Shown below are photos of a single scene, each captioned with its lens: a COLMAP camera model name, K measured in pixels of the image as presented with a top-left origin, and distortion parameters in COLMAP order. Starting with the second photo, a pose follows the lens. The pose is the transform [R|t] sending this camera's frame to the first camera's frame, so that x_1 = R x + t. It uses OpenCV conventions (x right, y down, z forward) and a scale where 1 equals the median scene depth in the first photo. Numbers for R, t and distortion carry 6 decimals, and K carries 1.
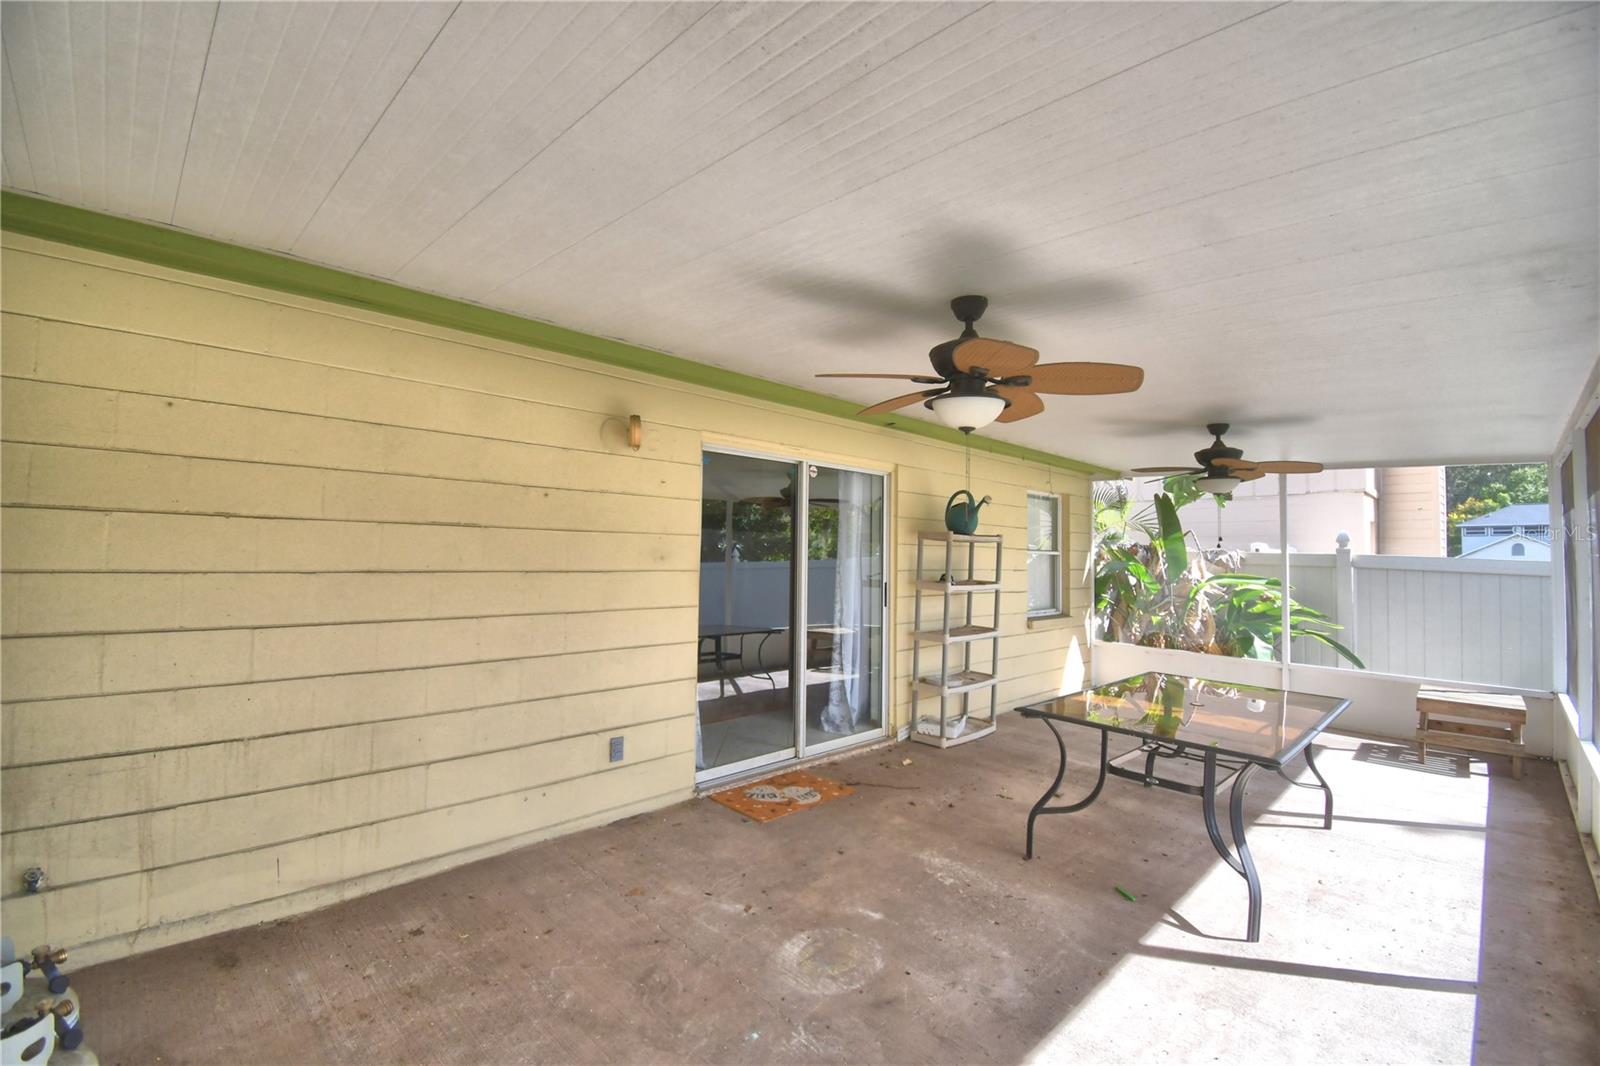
lens RADIAL K [[706.8, 0, 790.3], [0, 706.8, 524.4], [0, 0, 1]] dist [0.019857, -0.023496]
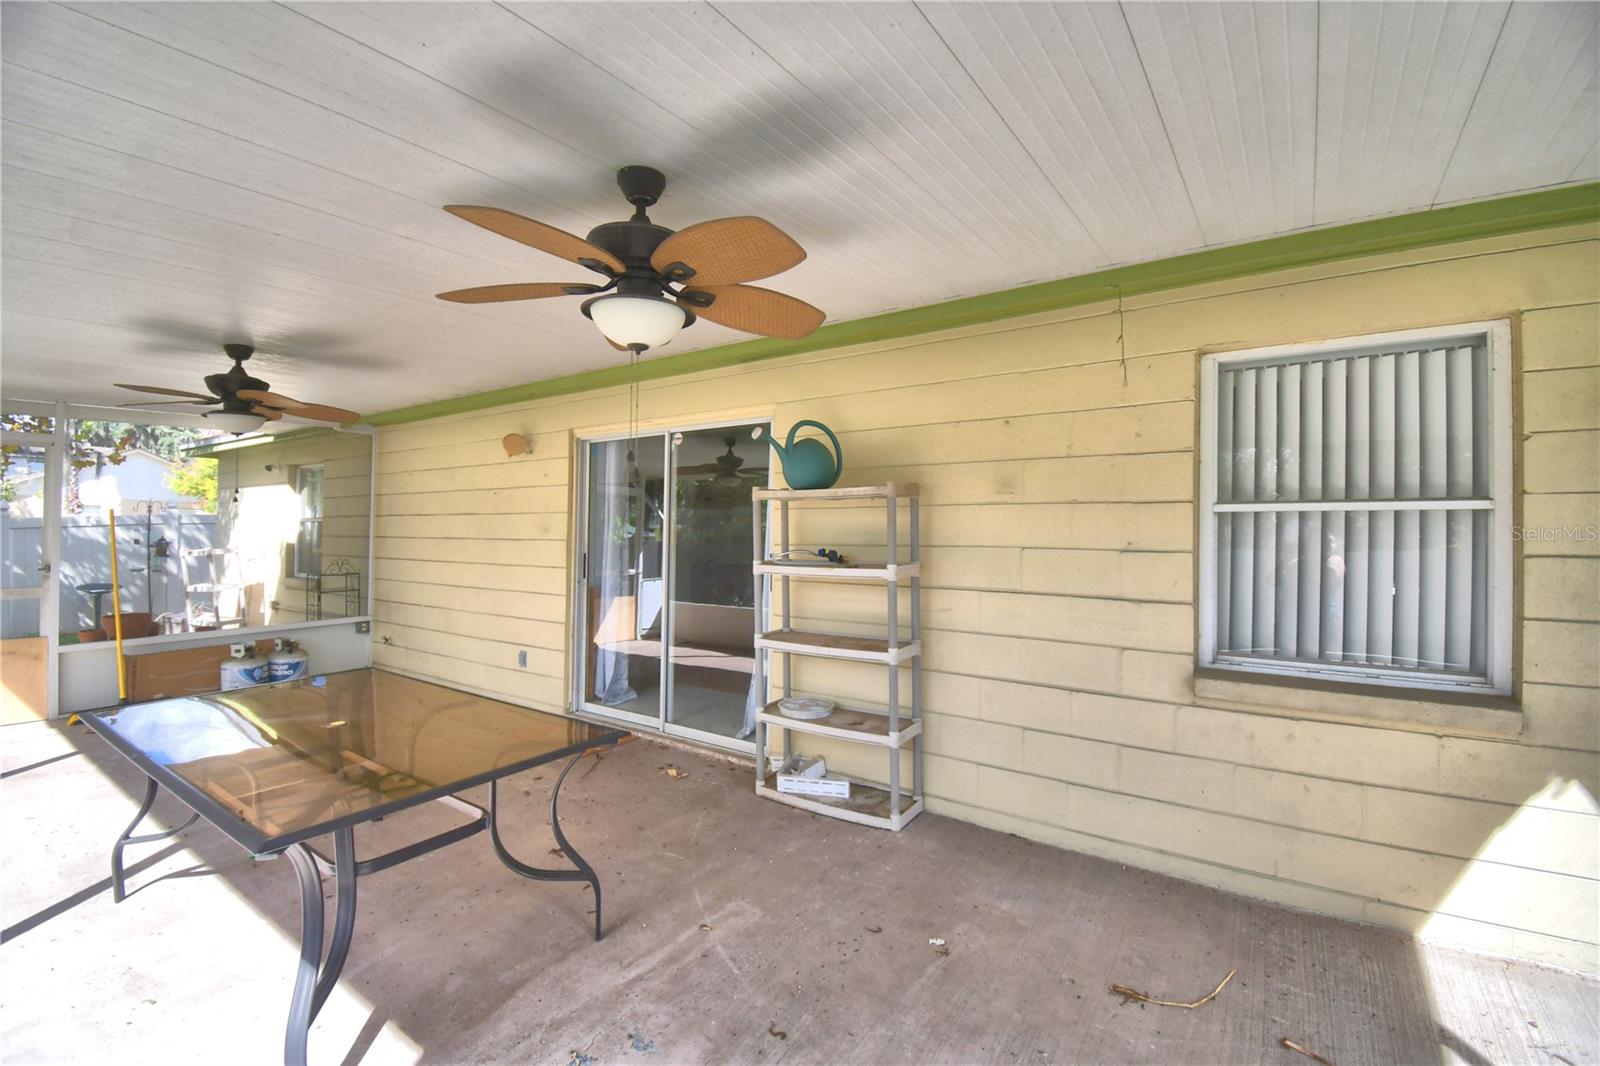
lens RADIAL K [[706.8, 0, 790.3], [0, 706.8, 524.4], [0, 0, 1]] dist [0.019857, -0.023496]
pose [[0.159362, -0.028391, -0.986812, 1.260615], [0.039906, 0.998955, -0.022296, 0.085734], [0.986413, -0.035827, 0.160328, 1.260322]]
